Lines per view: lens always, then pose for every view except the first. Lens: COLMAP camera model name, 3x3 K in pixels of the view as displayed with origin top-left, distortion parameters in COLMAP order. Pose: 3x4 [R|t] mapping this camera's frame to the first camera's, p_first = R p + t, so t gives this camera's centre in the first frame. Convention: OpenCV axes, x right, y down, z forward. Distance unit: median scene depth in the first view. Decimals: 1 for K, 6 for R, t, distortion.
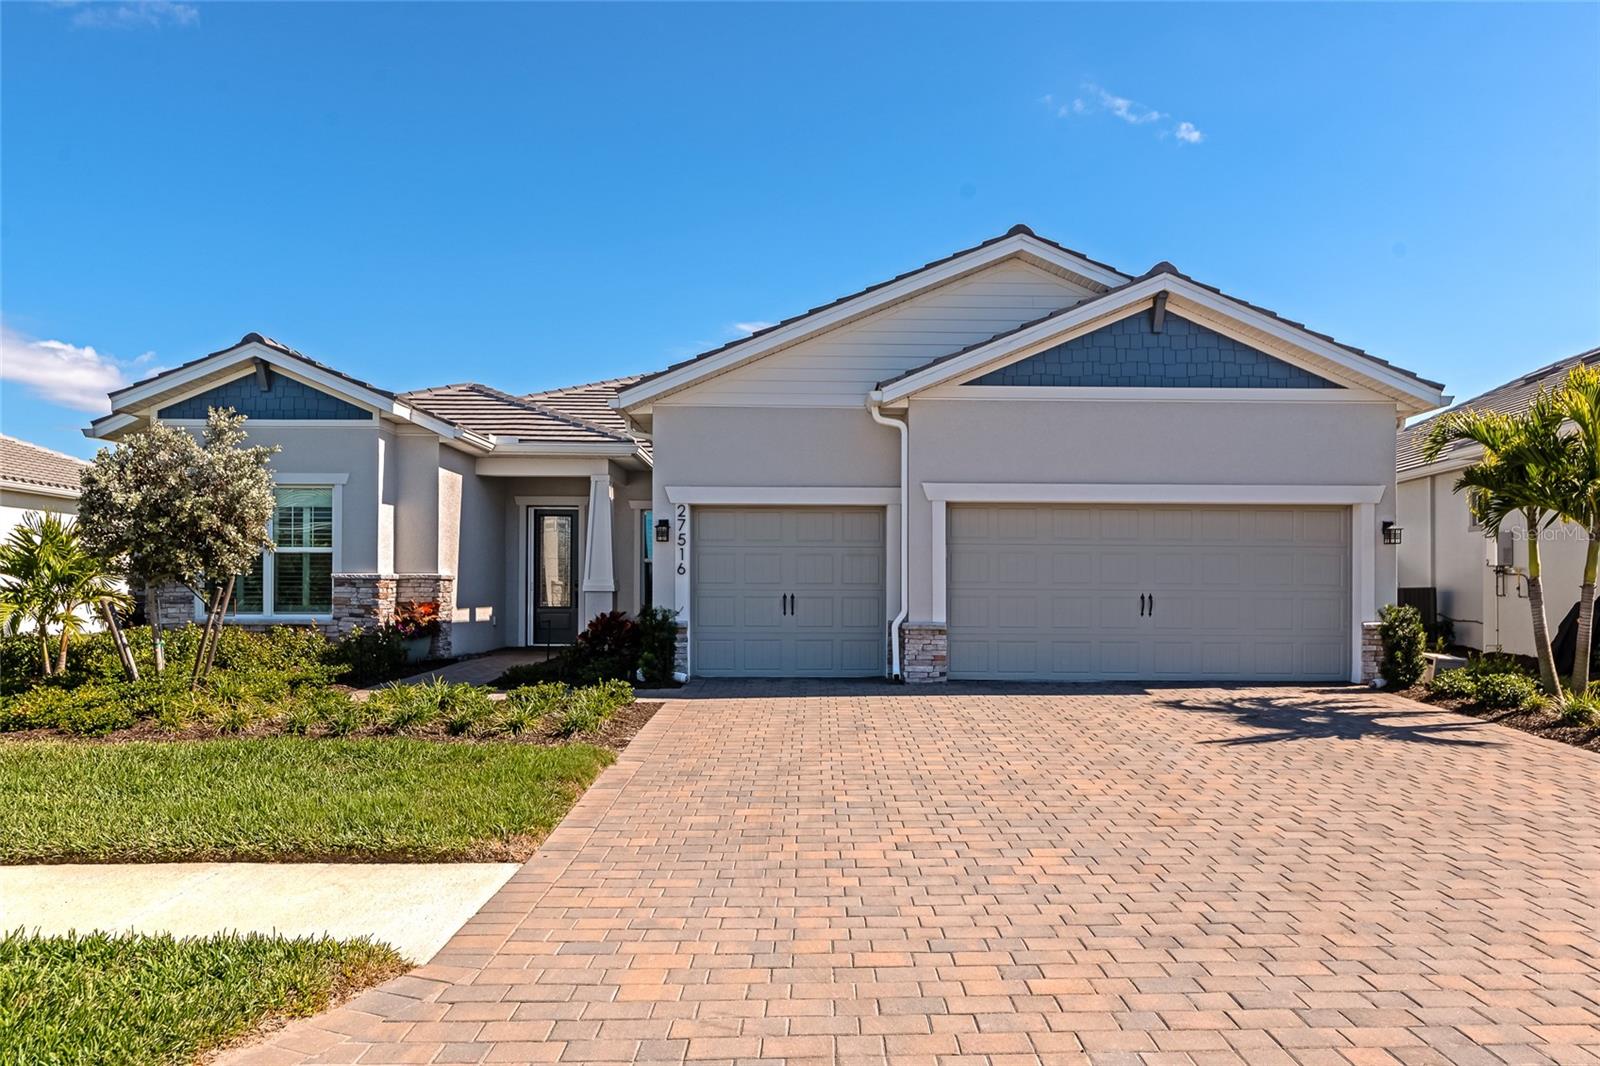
lens RADIAL K [[979.7, 0, 862.8], [0, 979.7, 504.7], [0, 0, 1]] dist [-0.001316, 0.000032]
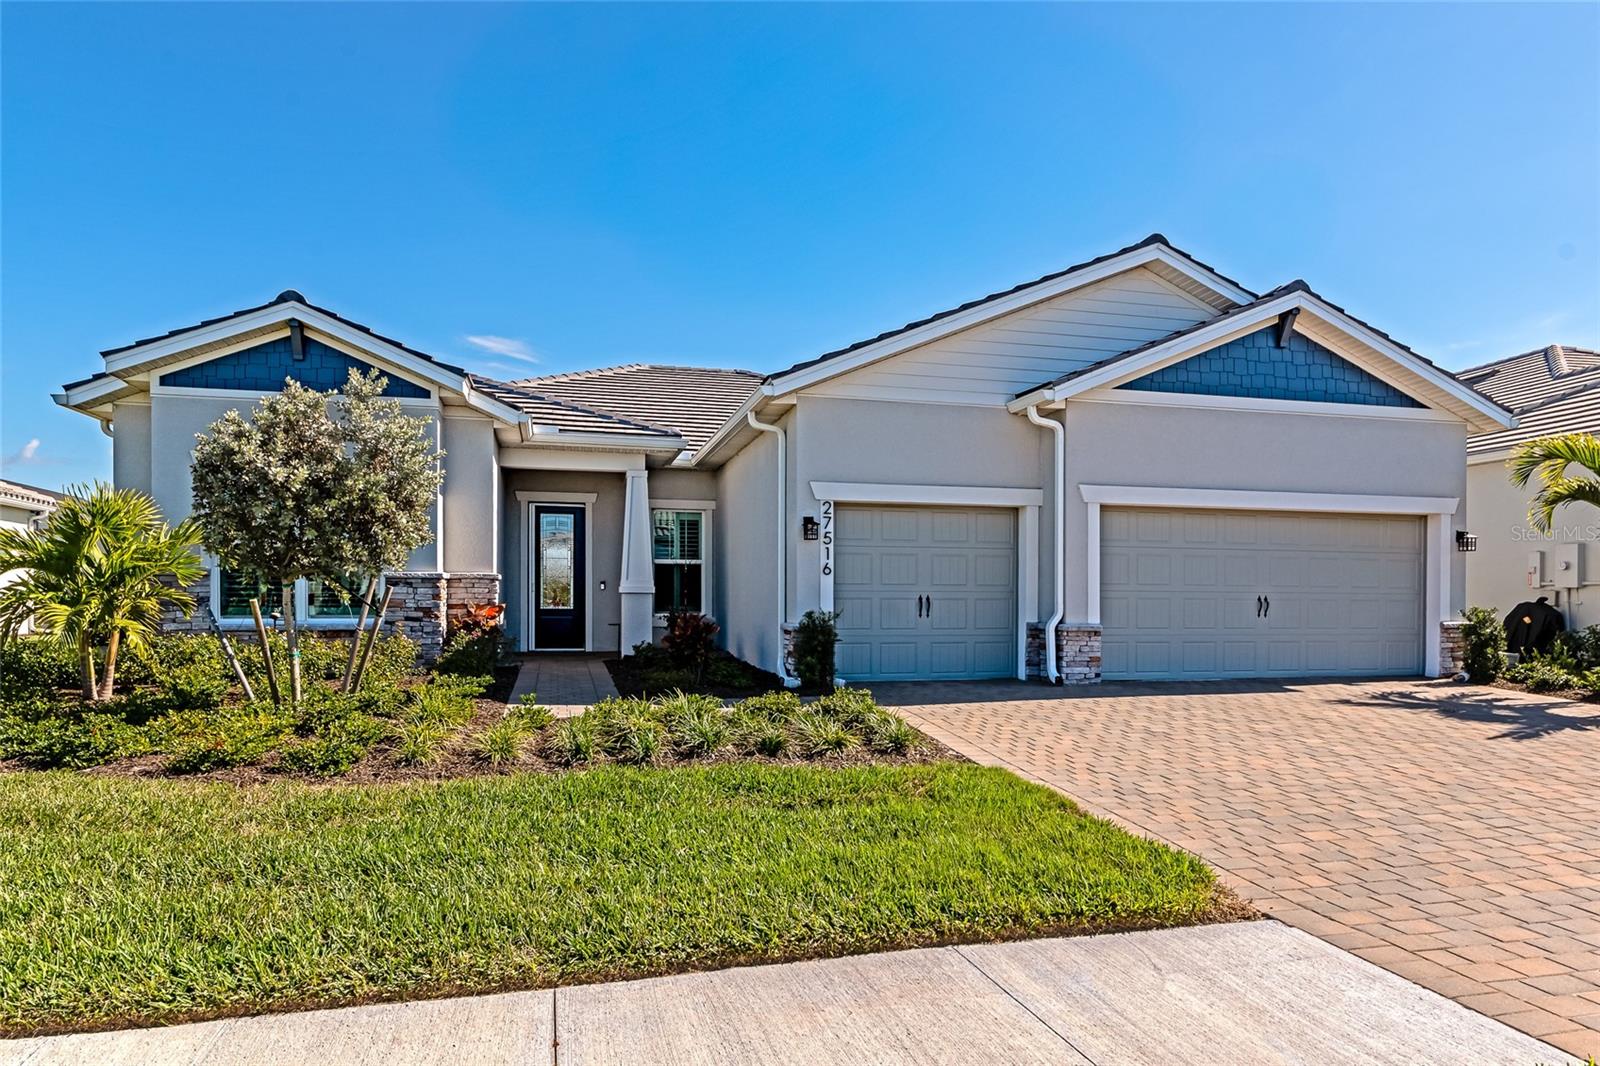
lens RADIAL K [[913.1, 0, 867.0], [0, 913.1, 528.0], [0, 0, 1]] dist [-0.000004, -0.005058]
pose [[0.978846, 0.016616, 0.203921, -0.332795], [-0.019751, 0.999716, 0.013350, 0.013649], [-0.203642, -0.017095, 0.978896, 0.129047]]
